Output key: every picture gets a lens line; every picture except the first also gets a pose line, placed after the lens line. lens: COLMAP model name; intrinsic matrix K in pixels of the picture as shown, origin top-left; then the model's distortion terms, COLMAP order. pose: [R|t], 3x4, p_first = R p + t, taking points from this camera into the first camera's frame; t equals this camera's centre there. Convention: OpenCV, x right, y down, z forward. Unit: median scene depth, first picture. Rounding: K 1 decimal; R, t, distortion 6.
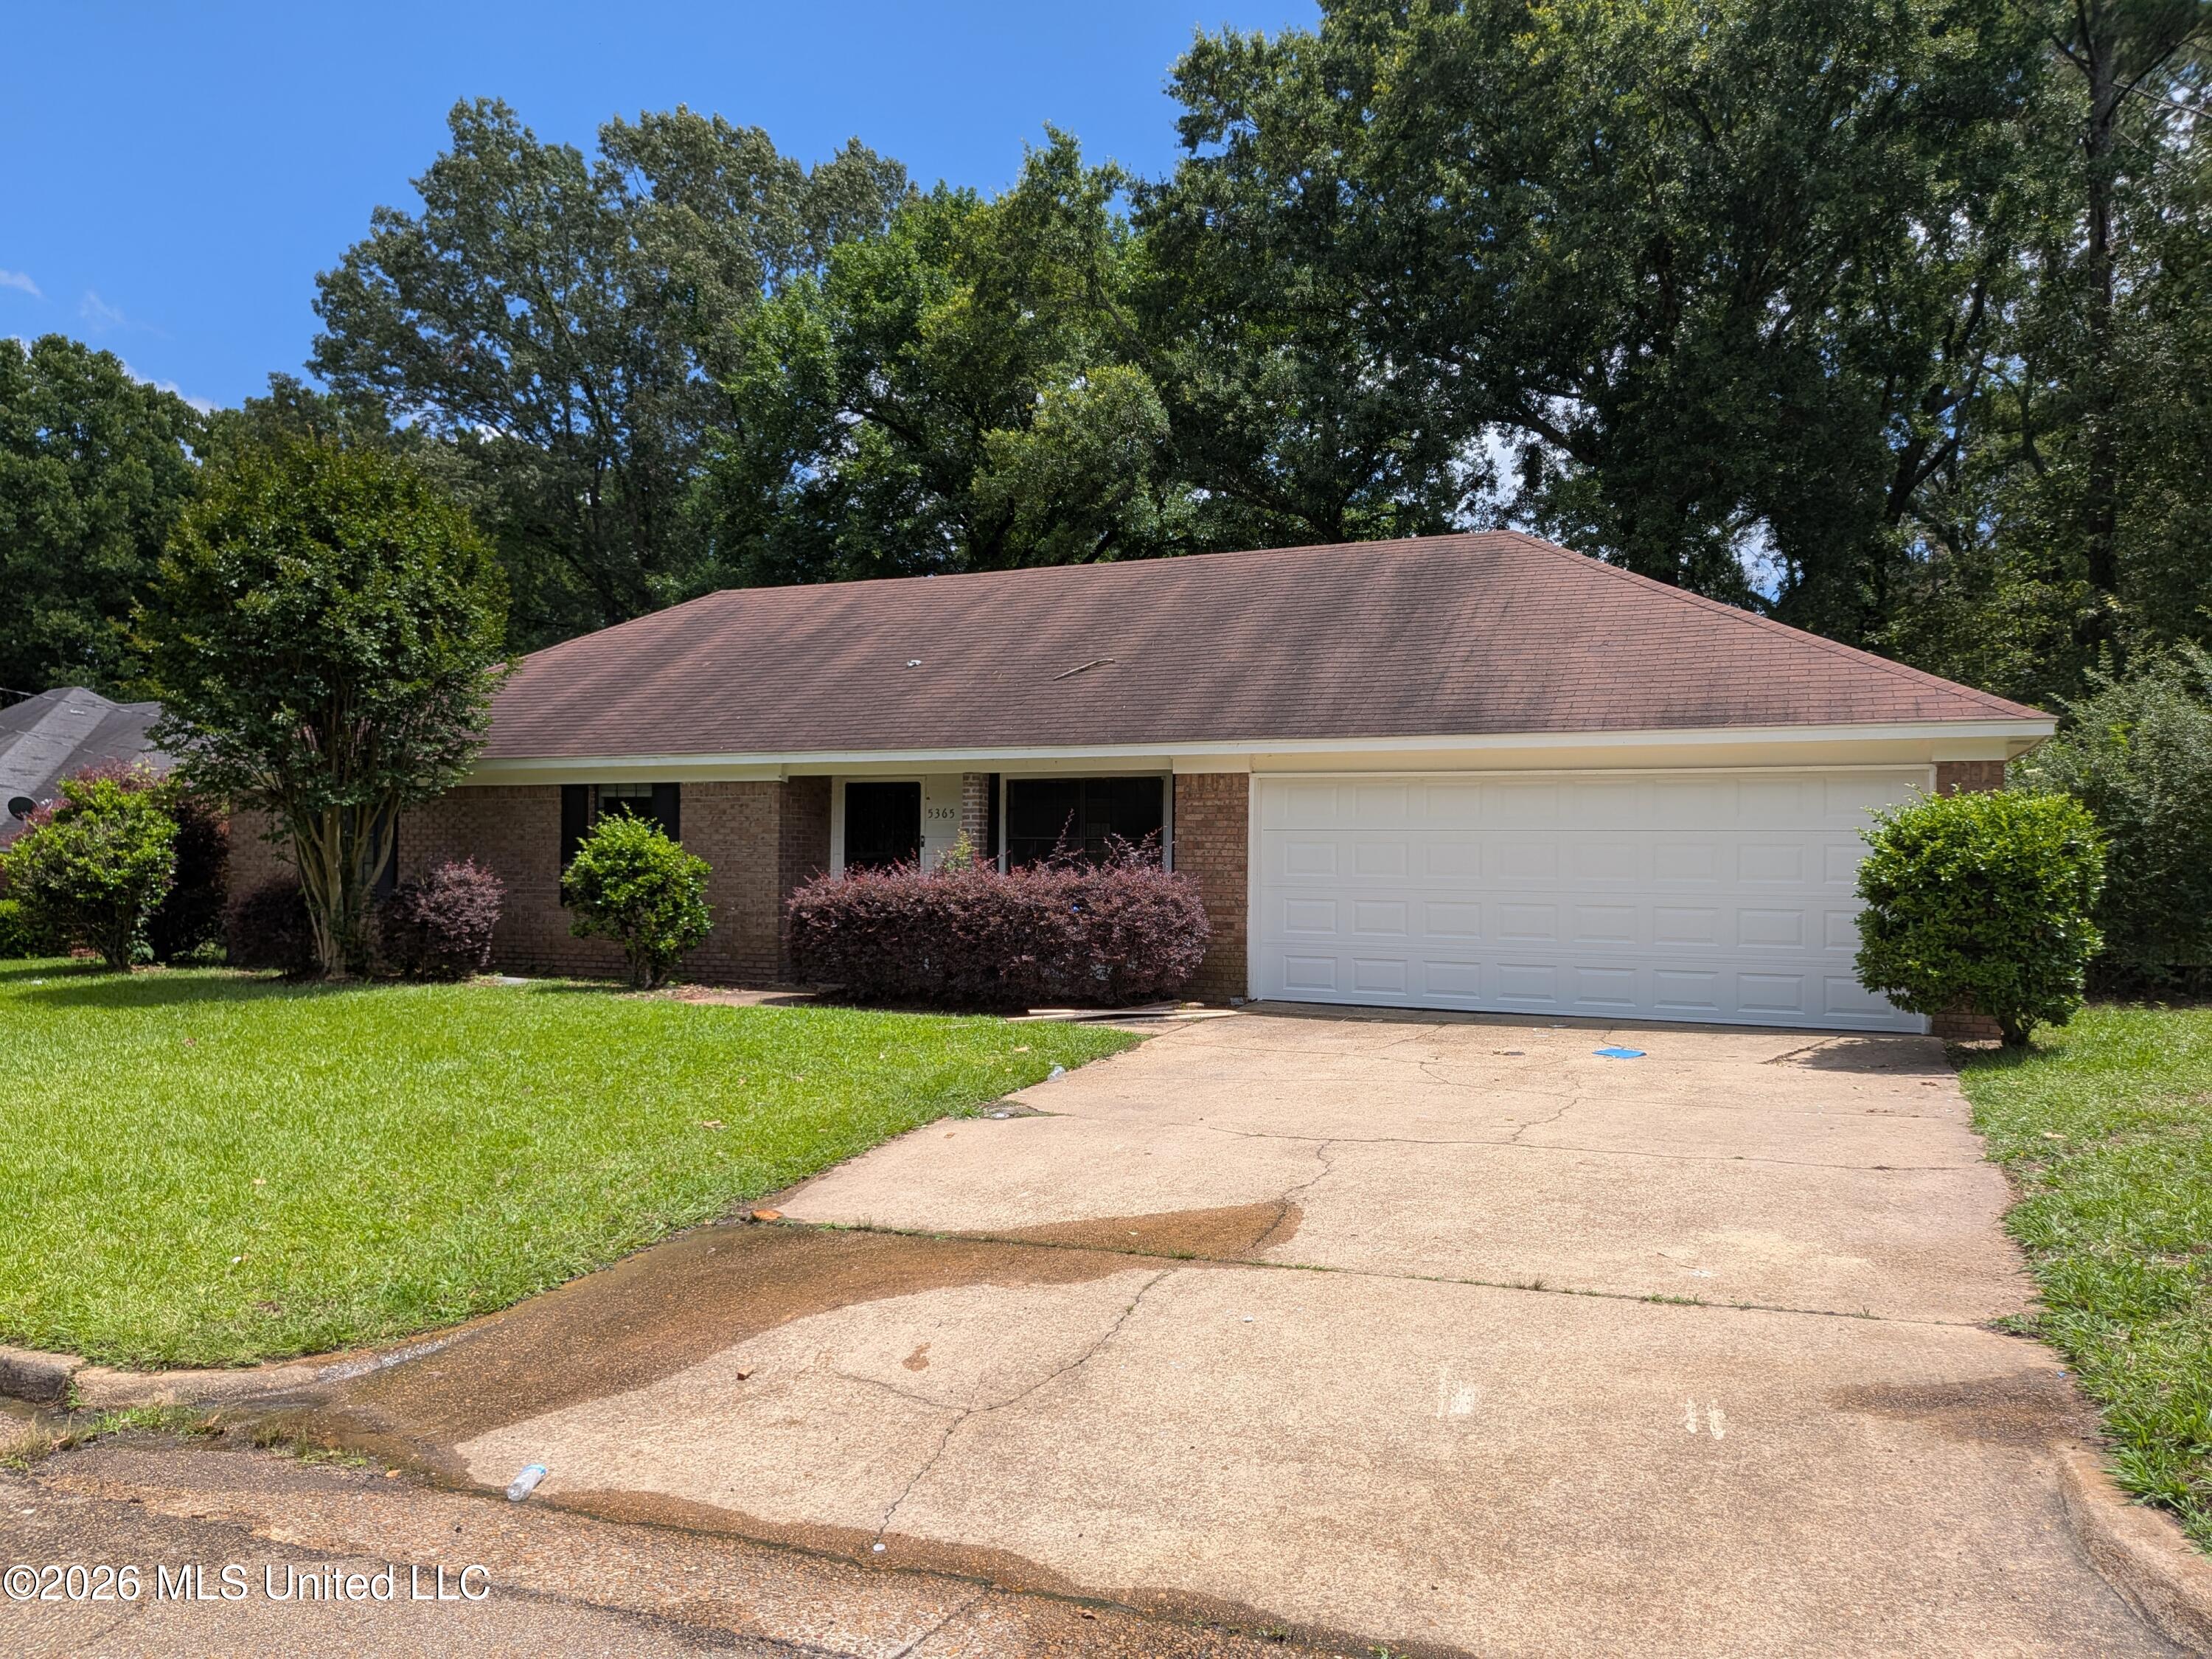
lens RADIAL K [[1593.4, 0, 1105.8], [0, 1593.4, 843.4], [0, 0, 1]] dist [0.069420, -0.115391]
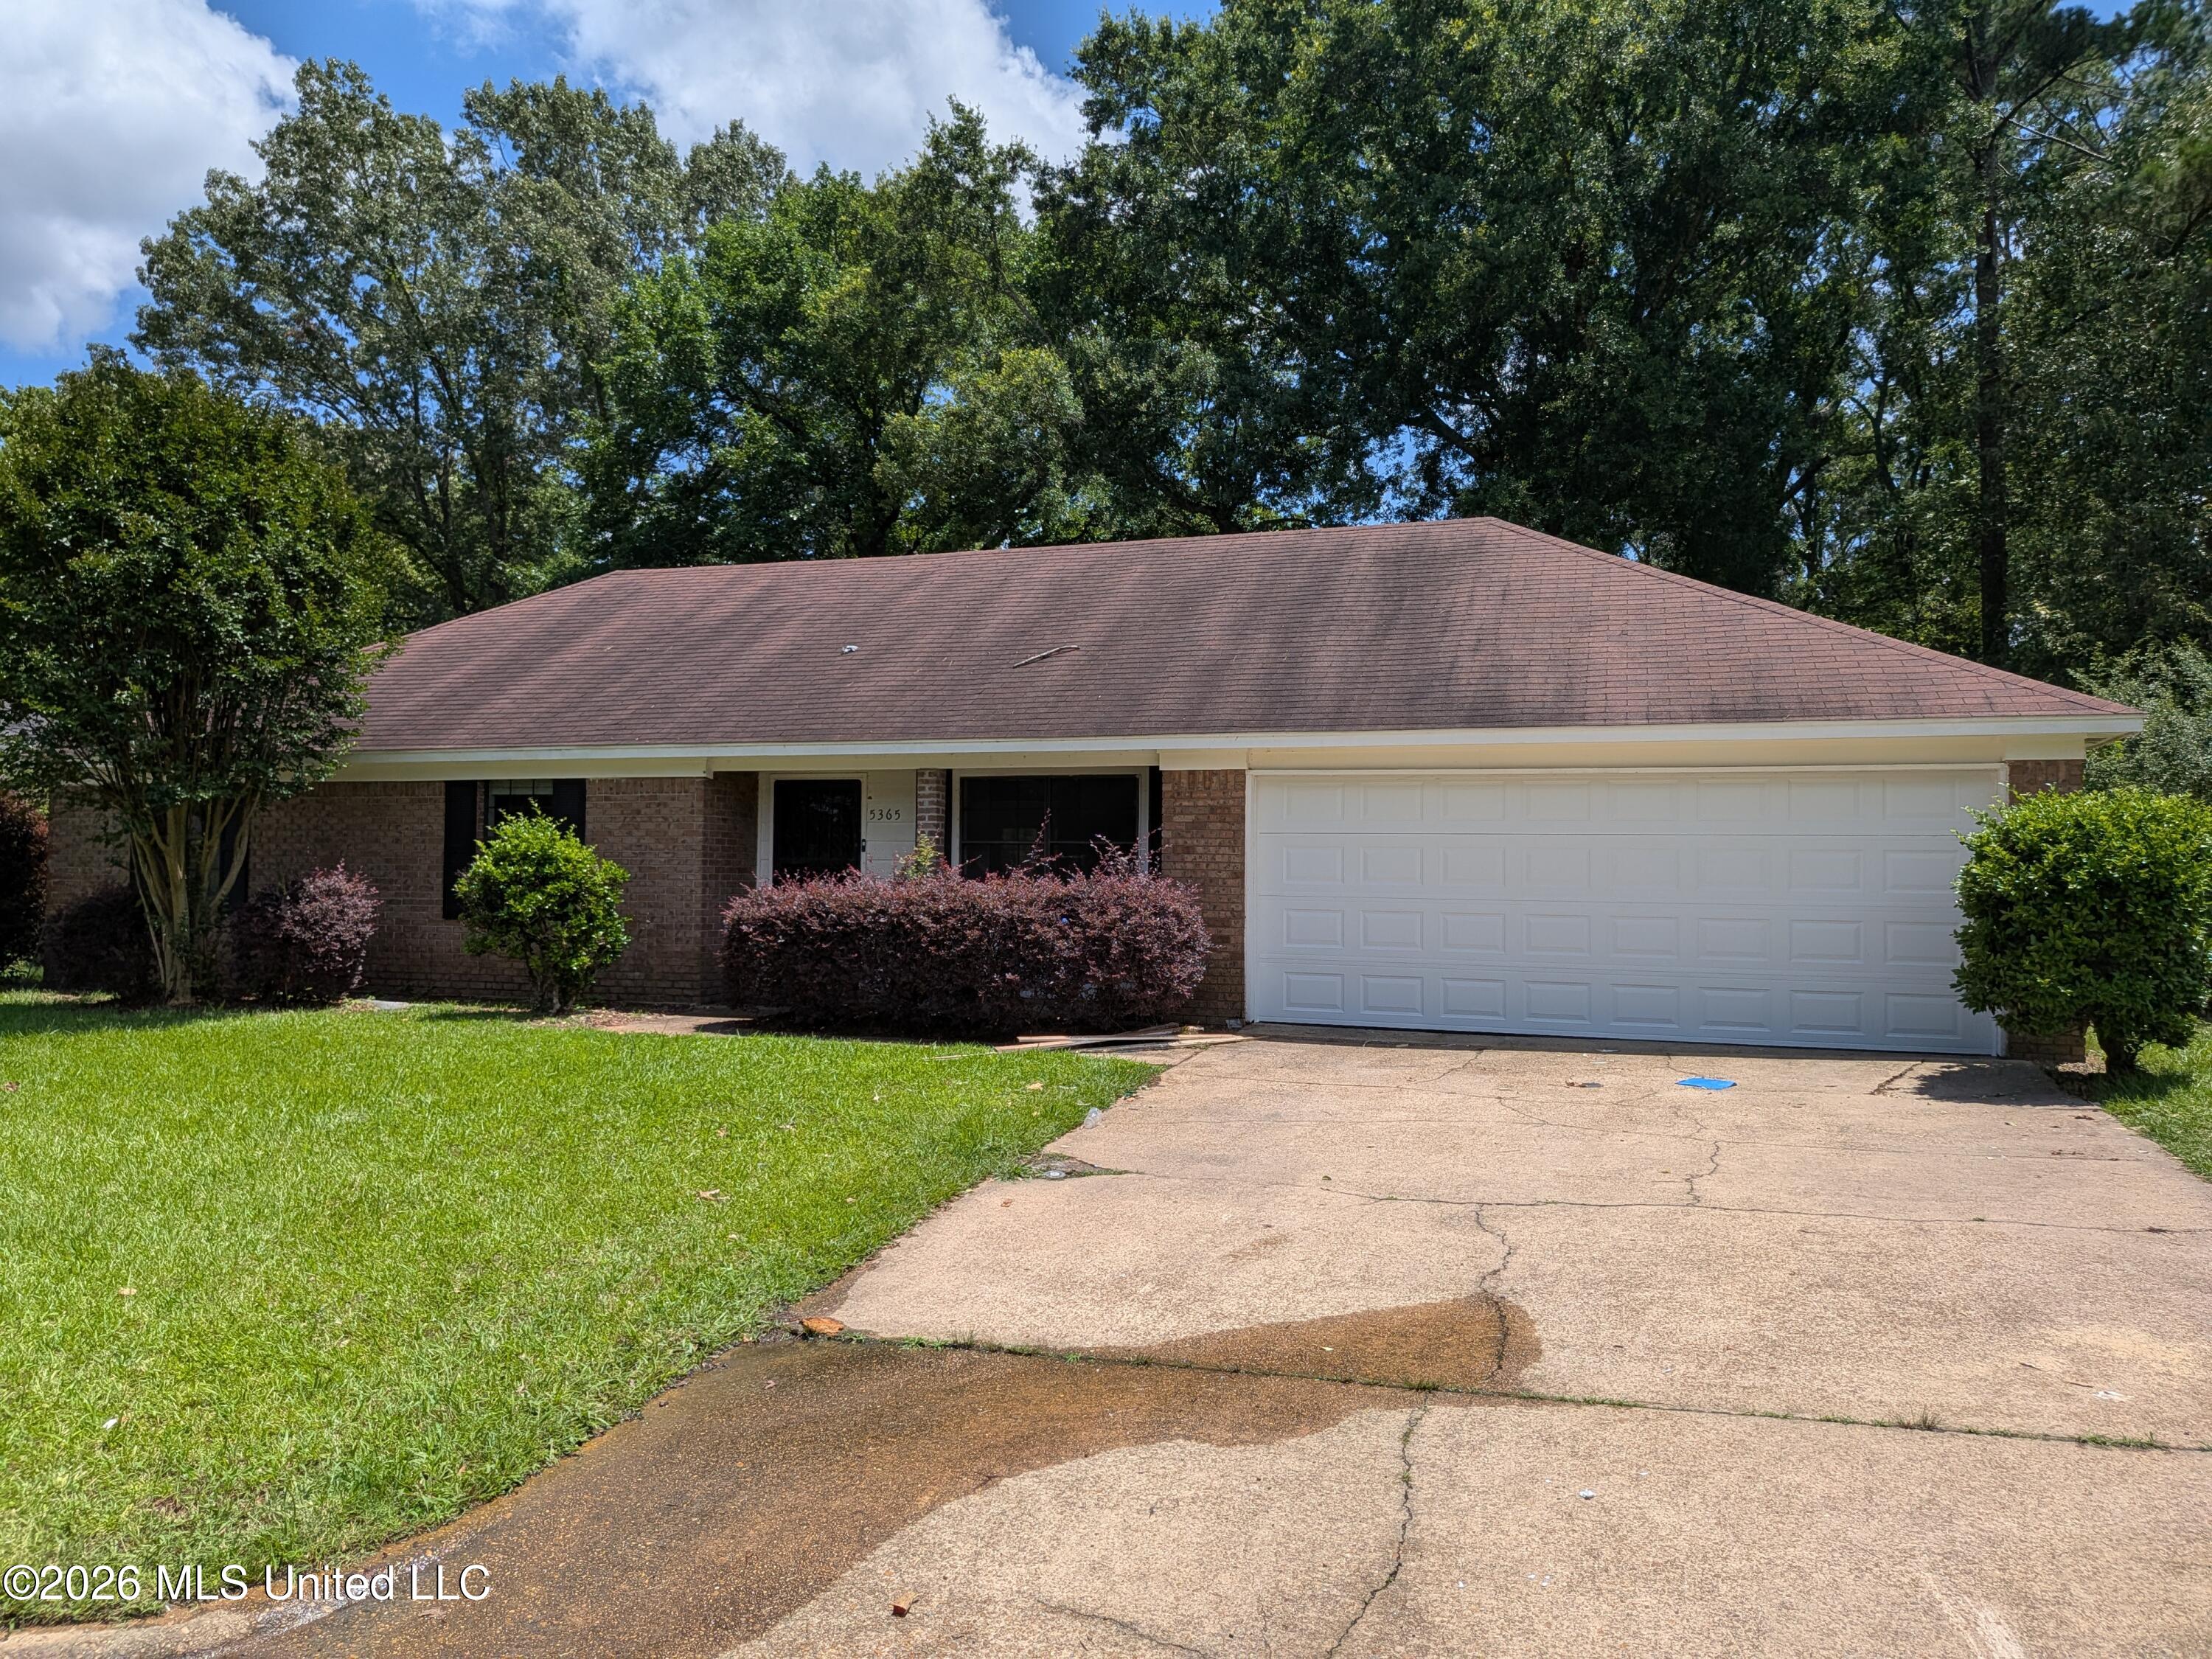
lens RADIAL K [[1593.8, 0, 1098.6], [0, 1593.8, 821.4], [0, 0, 1]] dist [0.052870, -0.080916]
pose [[0.995986, 0.003614, 0.089432, -0.070619], [-0.001870, 0.999807, -0.019571, 0.002760], [-0.089486, 0.019326, 0.995801, 0.104306]]
